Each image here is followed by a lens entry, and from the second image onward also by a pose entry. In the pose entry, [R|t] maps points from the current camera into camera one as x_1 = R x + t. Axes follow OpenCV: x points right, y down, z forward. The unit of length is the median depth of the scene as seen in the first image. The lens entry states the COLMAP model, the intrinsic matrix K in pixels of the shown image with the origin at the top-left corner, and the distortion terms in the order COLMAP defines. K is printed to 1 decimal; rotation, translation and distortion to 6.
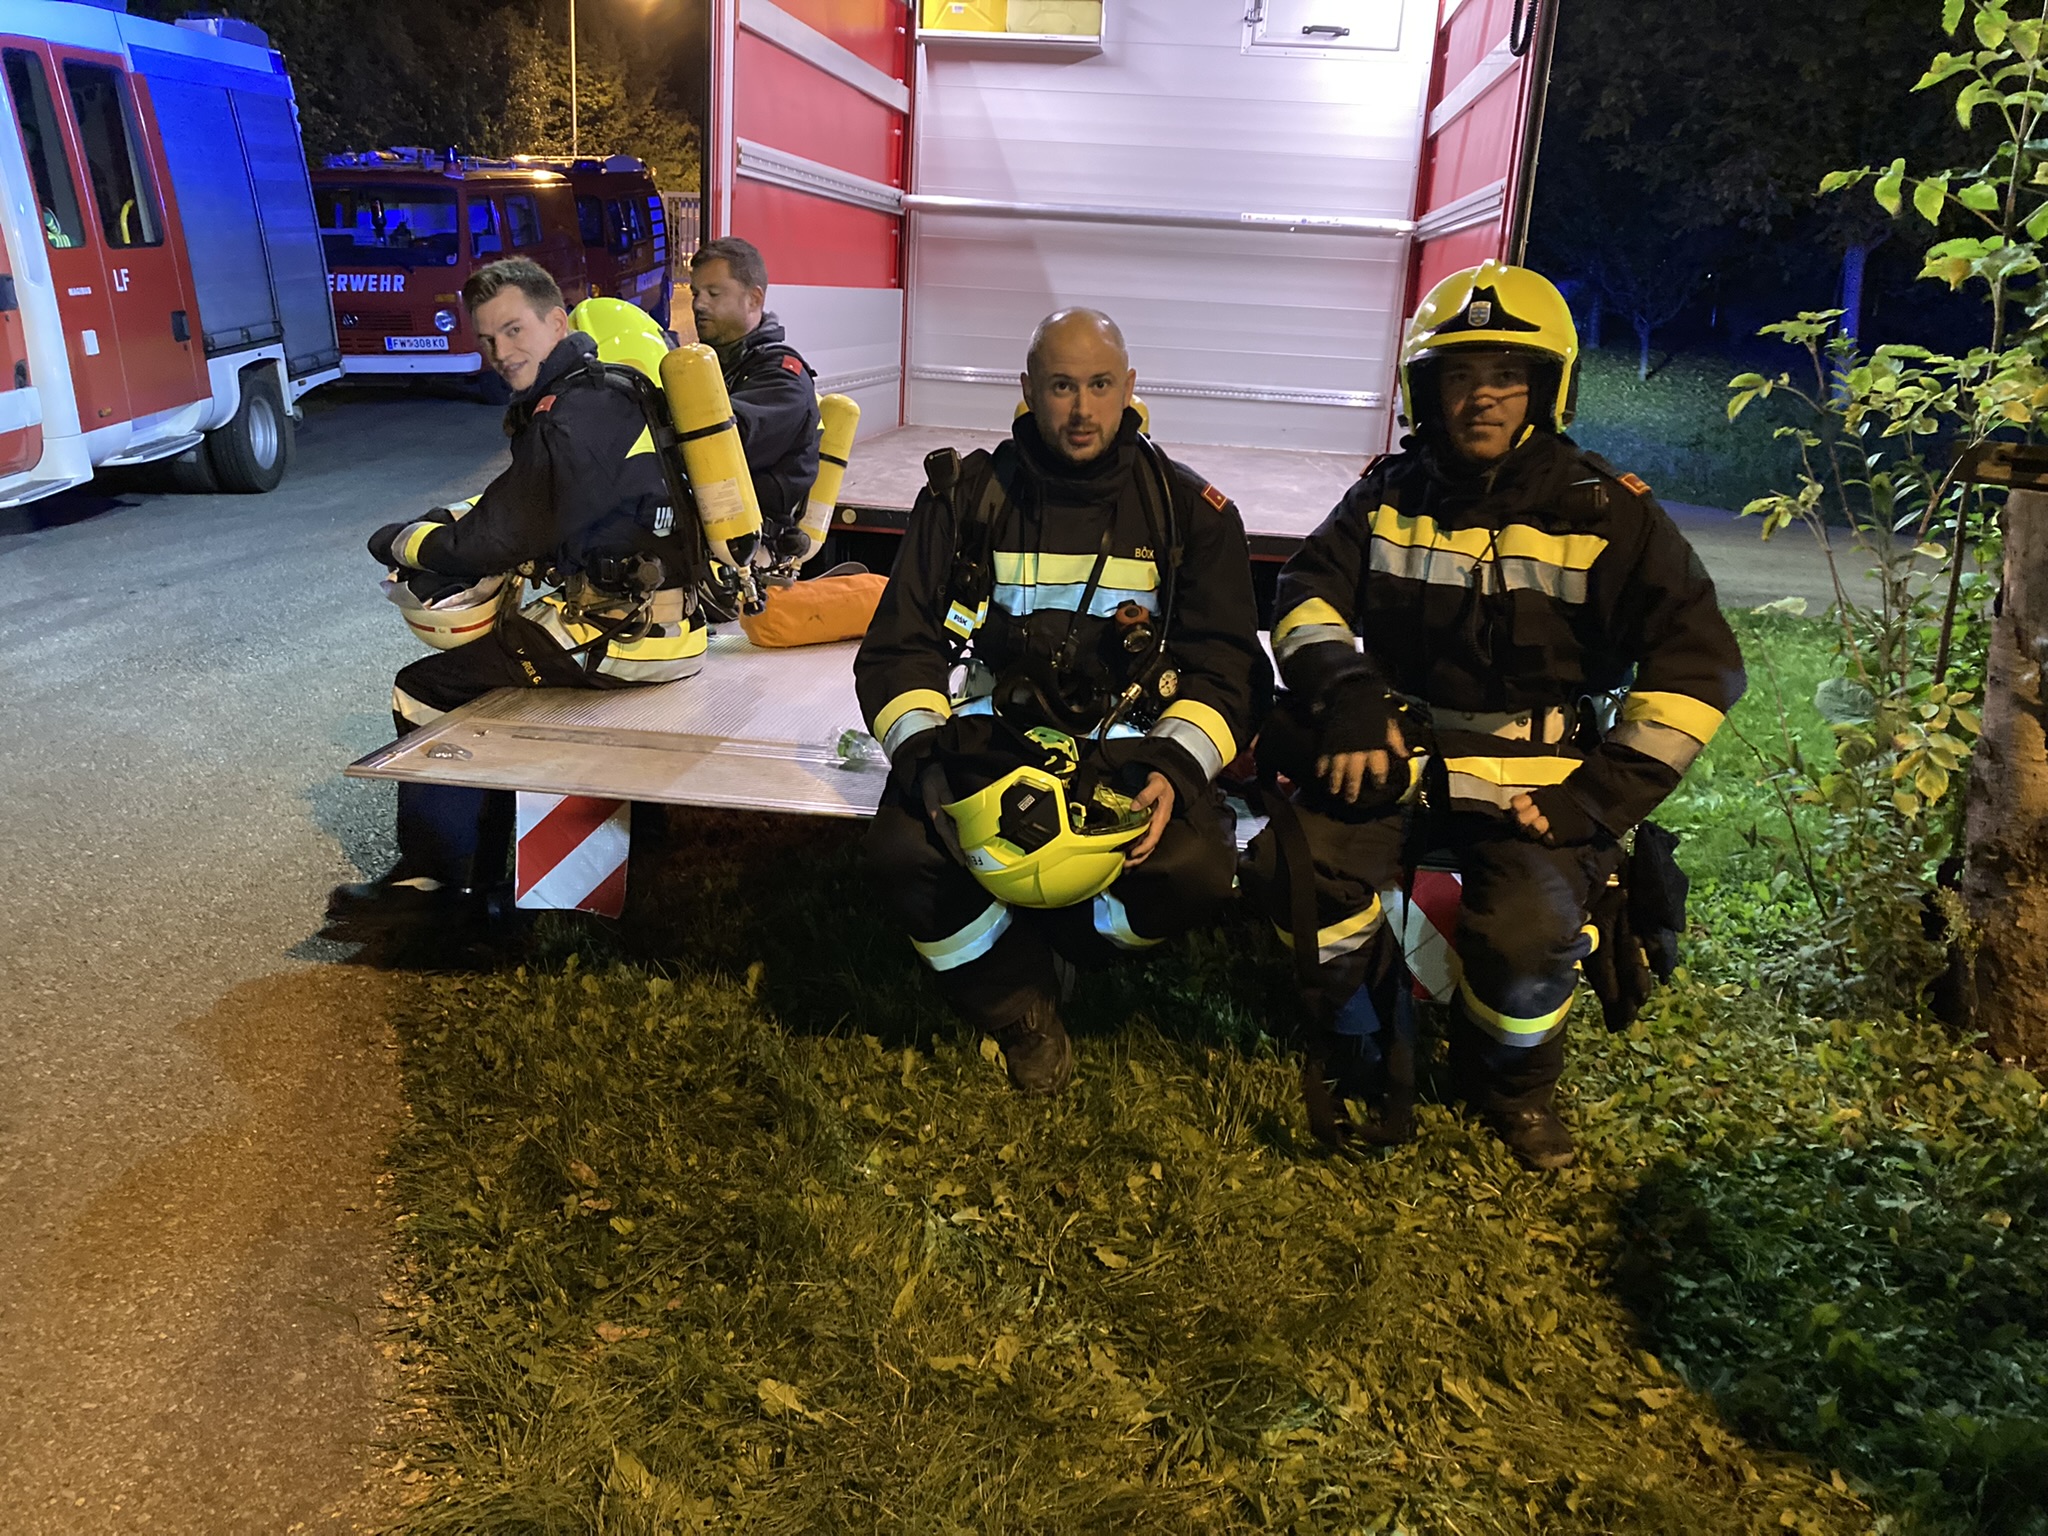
lens RADIAL K [[1896.2, 0, 1019.5], [0, 1896.2, 770.6], [0, 0, 1]] dist [0.064783, -0.015569]
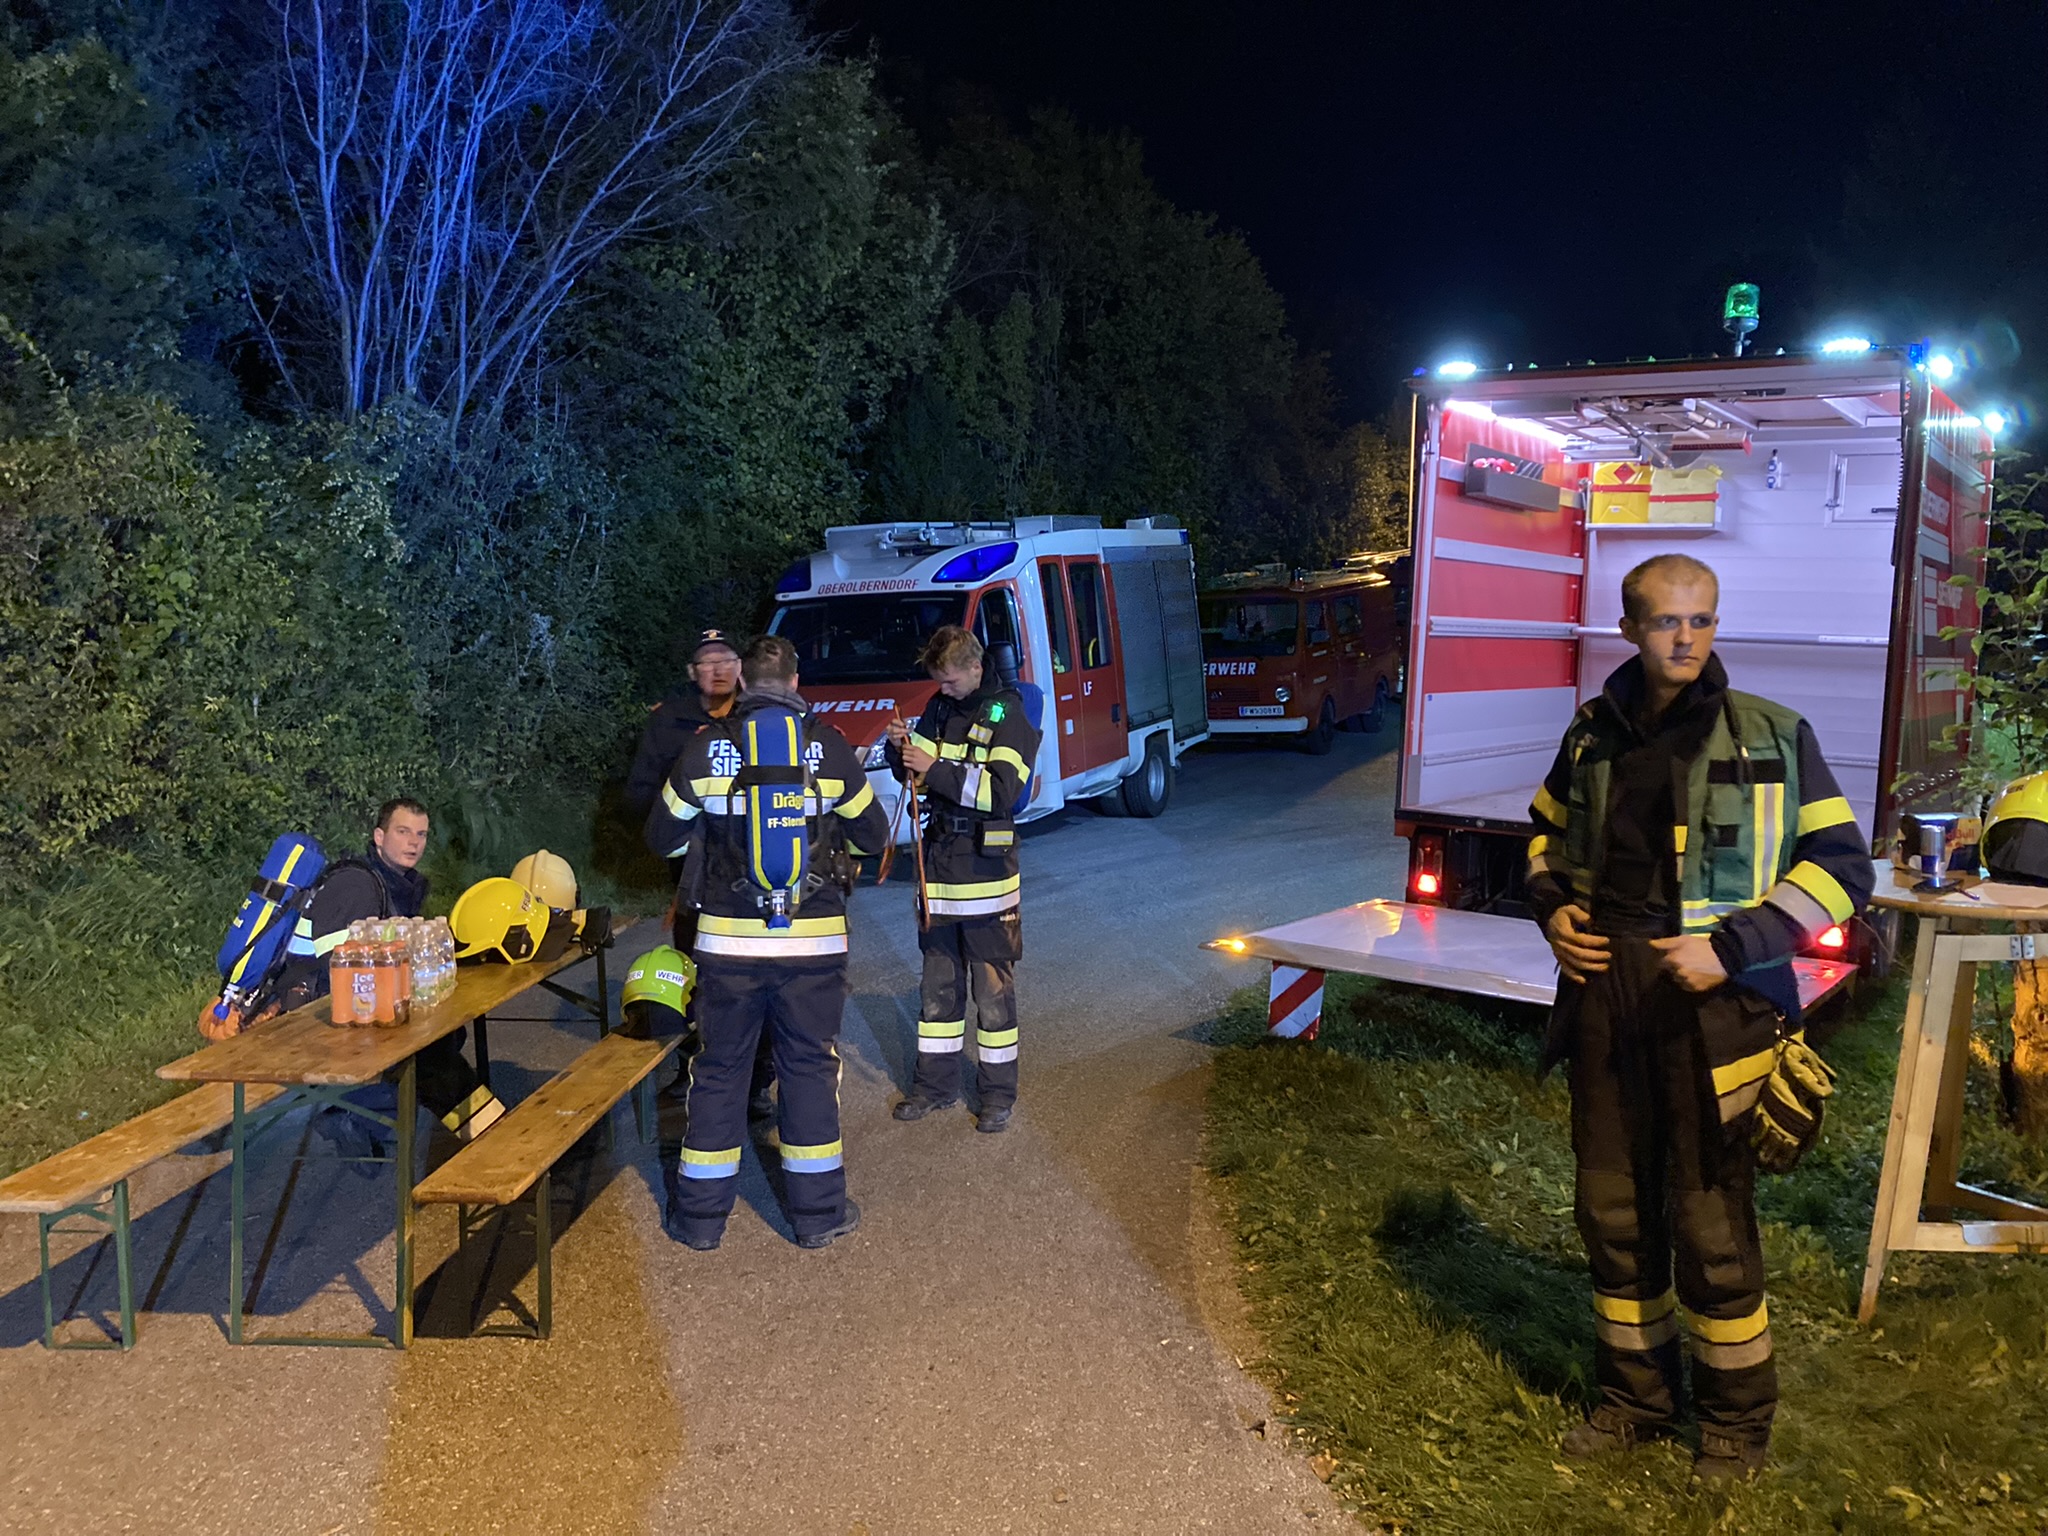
lens RADIAL K [[1896.2, 0, 1021.1], [0, 1896.2, 768.9], [0, 0, 1]] dist [0.064783, -0.015569]
pose [[0.909171, 0.010372, -0.416294, 0.133664], [-0.082839, 0.984215, -0.156395, 0.060538], [0.408101, 0.176675, 0.895678, -0.392959]]
